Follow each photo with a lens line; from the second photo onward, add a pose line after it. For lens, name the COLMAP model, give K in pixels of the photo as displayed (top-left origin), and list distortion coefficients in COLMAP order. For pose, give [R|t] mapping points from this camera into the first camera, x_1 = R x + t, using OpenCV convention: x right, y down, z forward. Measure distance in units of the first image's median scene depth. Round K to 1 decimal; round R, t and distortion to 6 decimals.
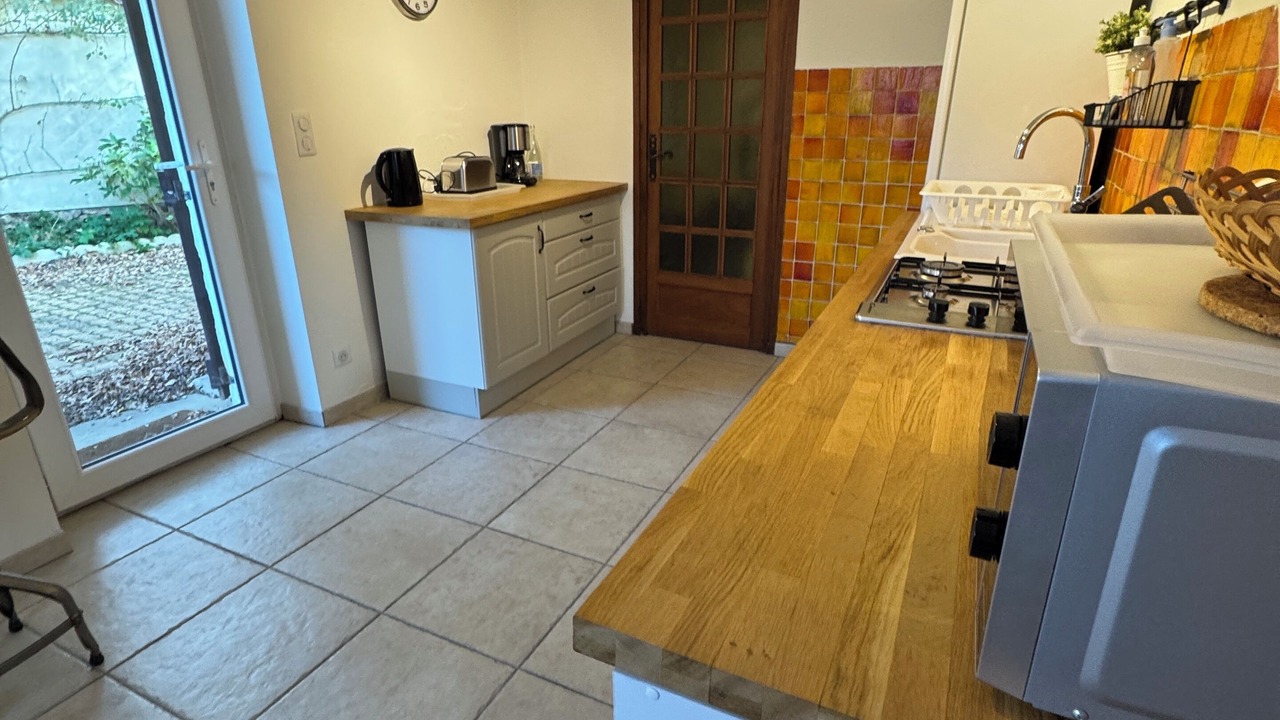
lens RADIAL K [[682.5, 0, 640.0], [0, 682.5, 360.0], [0, 0, 1]] dist [-0.000112, -0.000248]
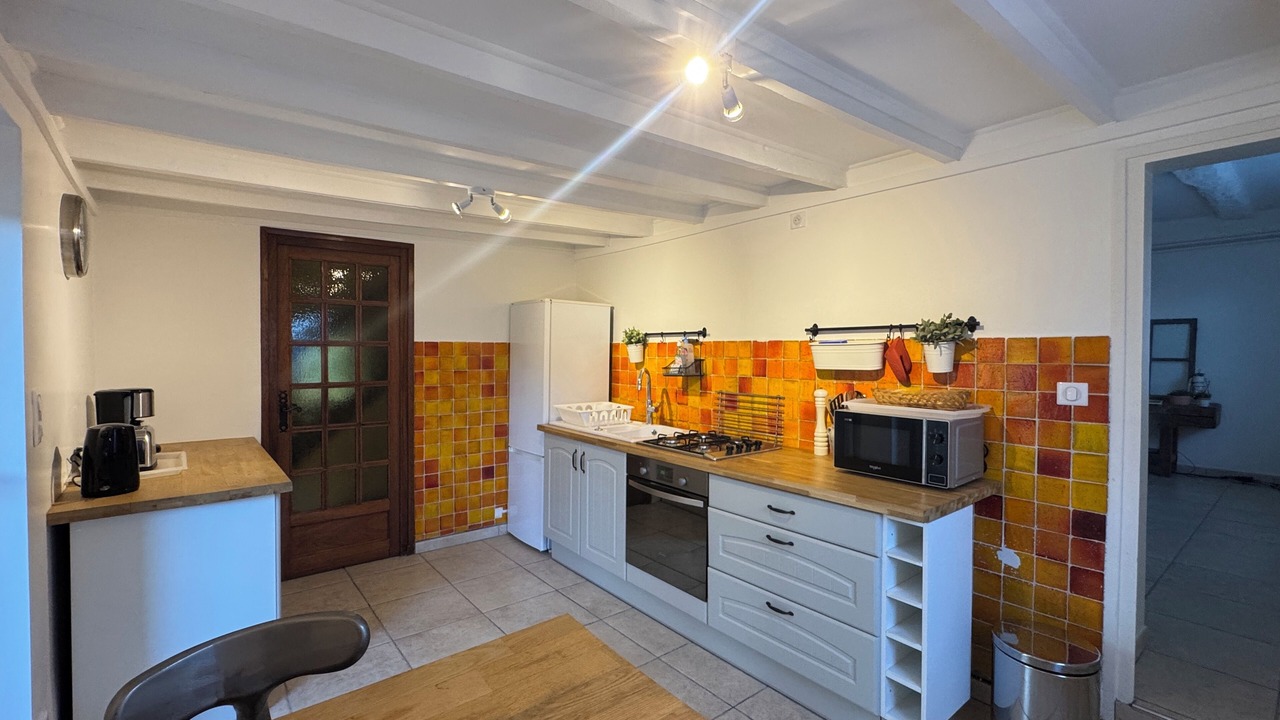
lens RADIAL K [[551.0, 0, 638.3], [0, 551.0, 360.3], [0, 0, 1]] dist [-0.003454, 0.000007]
pose [[0.433961, -0.011156, 0.900863, -0.602727], [0.312300, 0.939788, -0.138802, -0.082415], [-0.845072, 0.341575, 0.411315, 0.143323]]
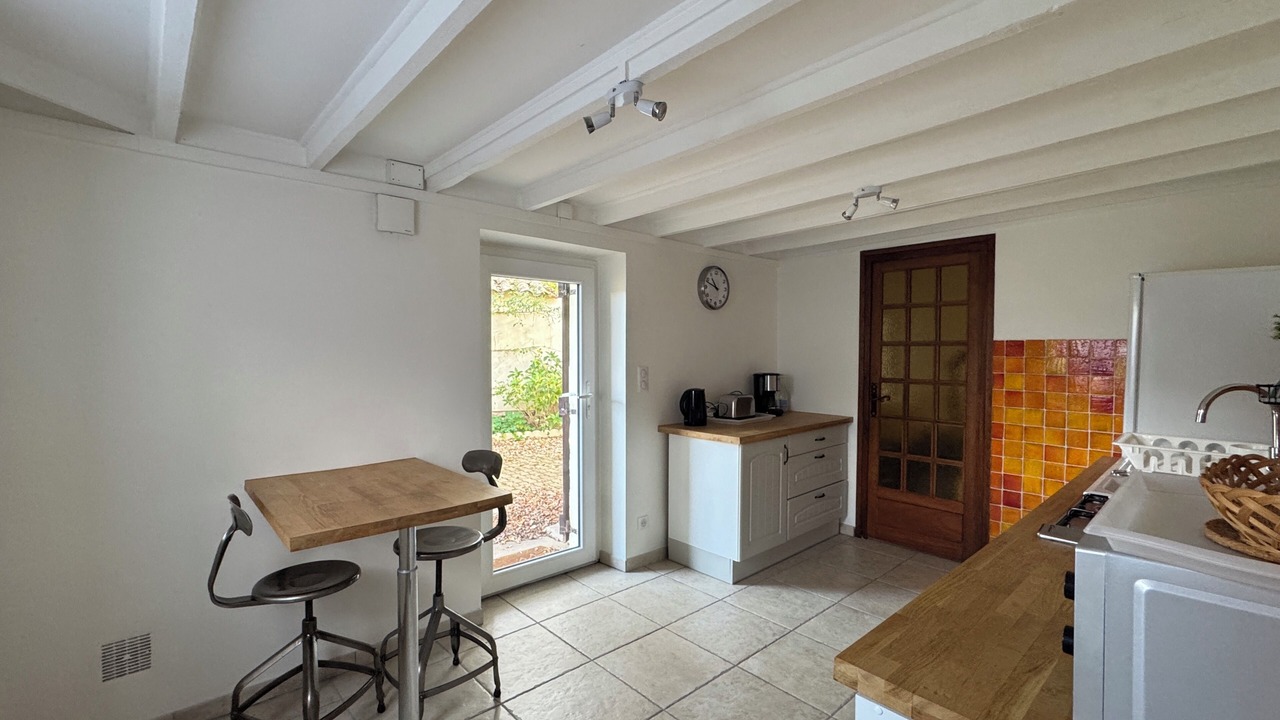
lens RADIAL K [[551.0, 0, 638.3], [0, 551.0, 360.3], [0, 0, 1]] dist [-0.003454, 0.000007]
pose [[0.926999, 0.017265, -0.374667, -0.007119], [-0.139547, 0.943100, -0.301808, 0.021501], [0.348137, 0.332060, 0.876662, -0.143409]]
